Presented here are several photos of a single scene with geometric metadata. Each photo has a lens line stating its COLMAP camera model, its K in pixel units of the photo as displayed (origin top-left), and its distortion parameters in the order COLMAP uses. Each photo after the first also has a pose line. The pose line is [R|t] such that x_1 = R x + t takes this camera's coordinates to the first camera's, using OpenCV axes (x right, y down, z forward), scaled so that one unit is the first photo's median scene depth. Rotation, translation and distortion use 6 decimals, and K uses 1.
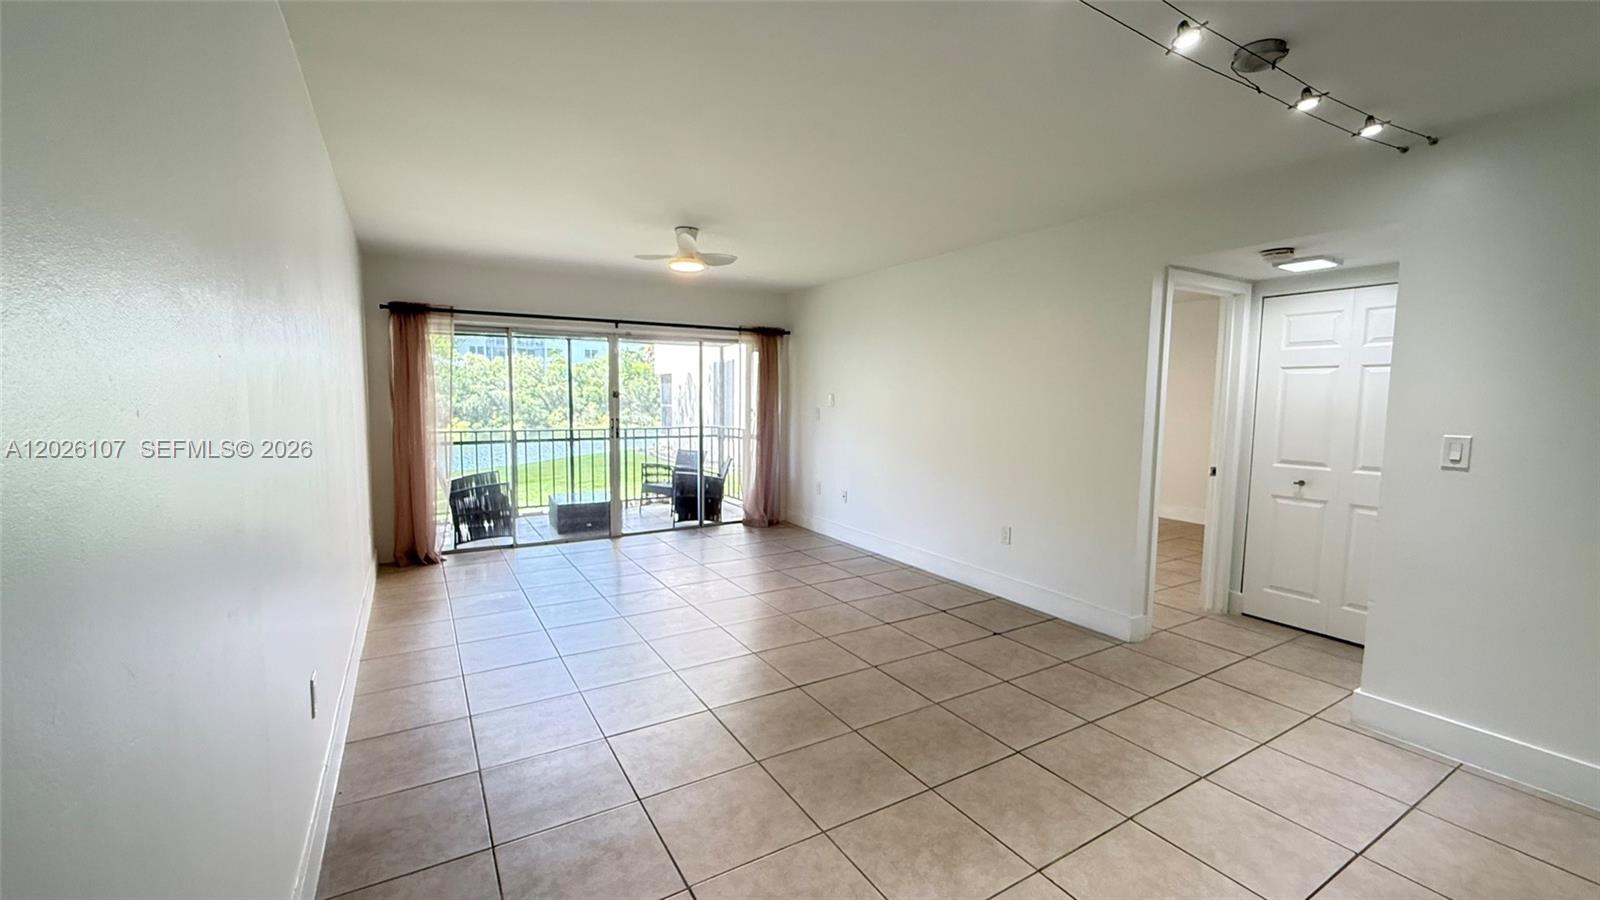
lens RADIAL K [[639.7, 0, 796.9], [0, 639.7, 452.0], [0, 0, 1]] dist [-0.004028, 0.001263]
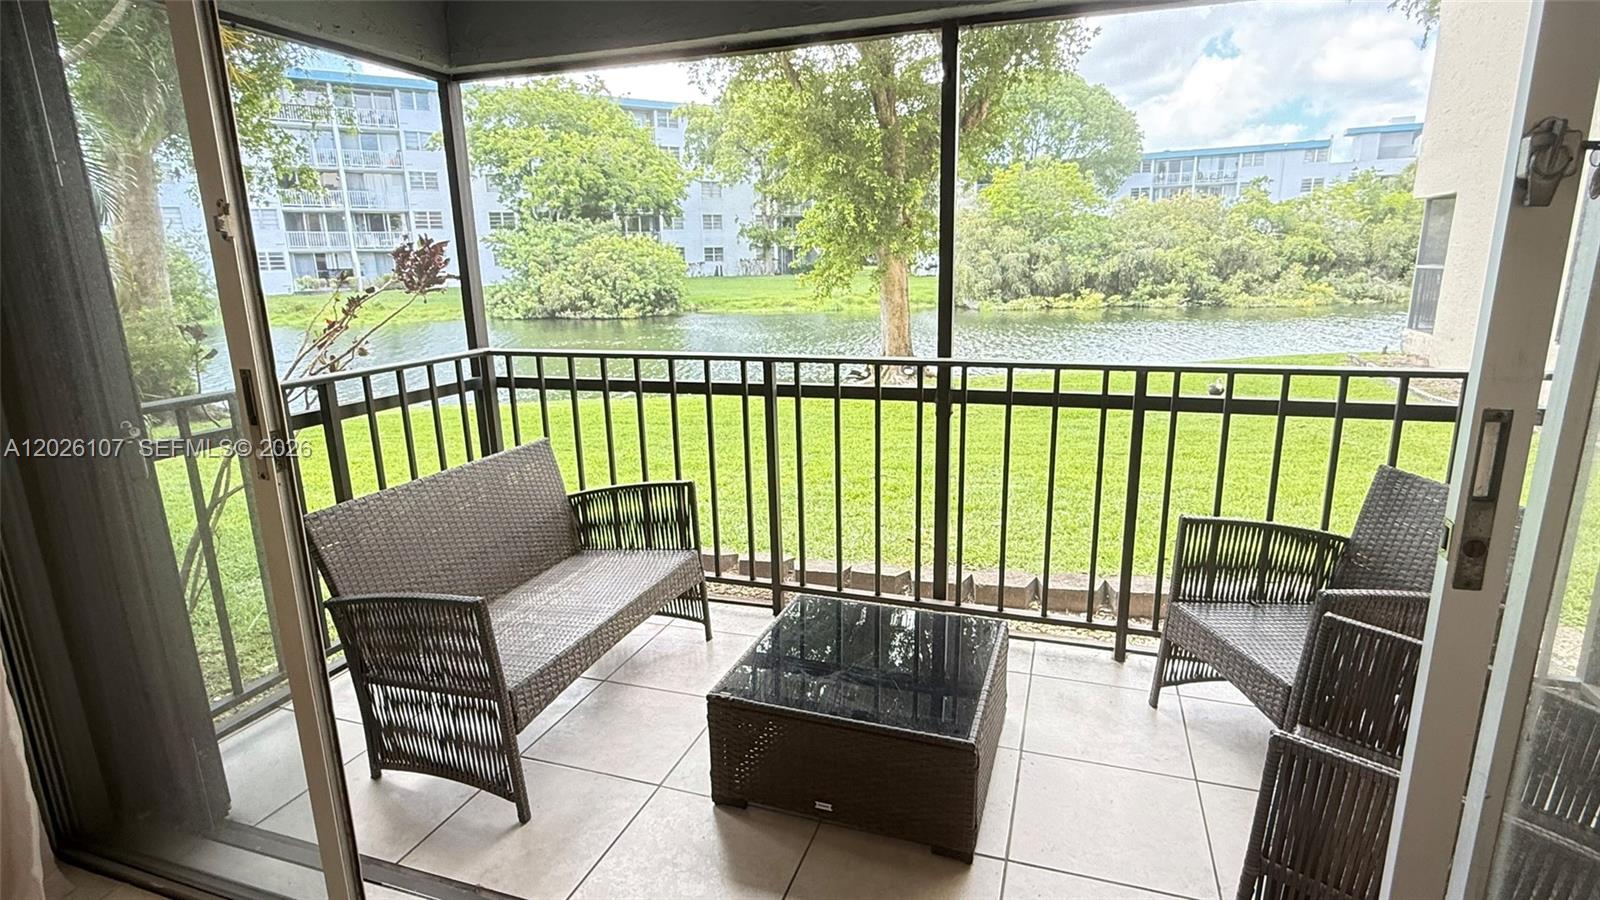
lens RADIAL K [[807.6, 0, 801.7], [0, 807.6, 448.8], [0, 0, 1]] dist [-0.001382, -0.000535]
pose [[0.649256, 0.152256, -0.745175, -0.138188], [-0.042078, 0.985448, 0.164688, -0.061740], [0.759405, -0.075569, 0.646214, 0.834603]]
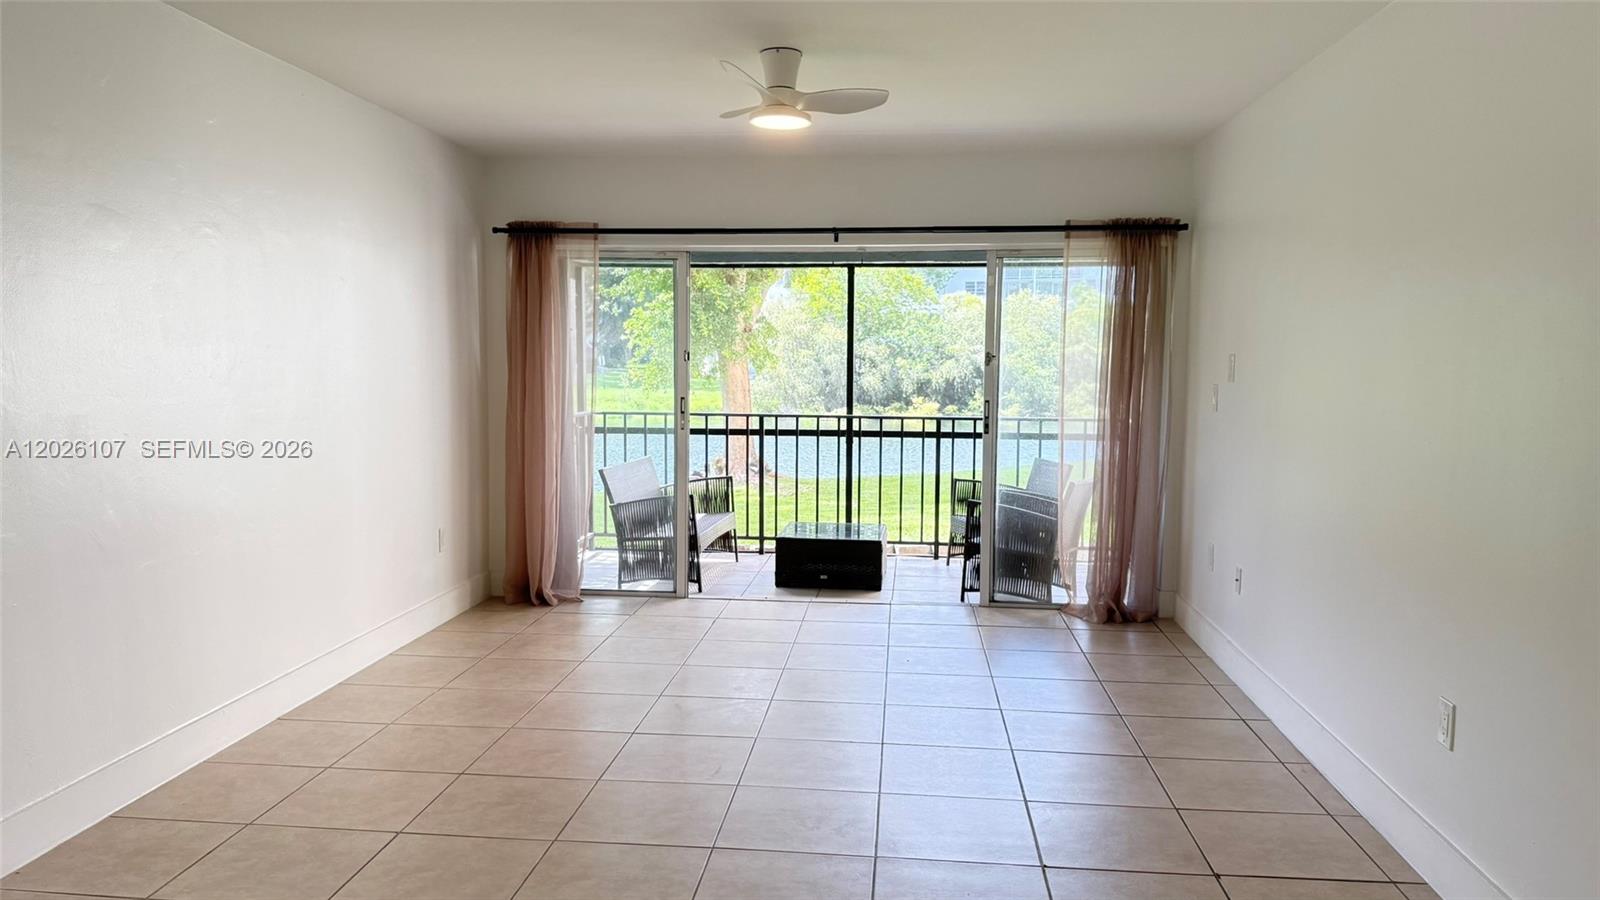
lens RADIAL K [[1115.6, 0, 807.6], [0, 1115.6, 453.3], [0, 0, 1]] dist [0.065053, -0.004311]
pose [[0.806939, 0.049484, -0.588558, 0.271494], [-0.053238, 0.998522, 0.010961, -0.011301], [0.588230, 0.022488, 0.808381, 0.154081]]
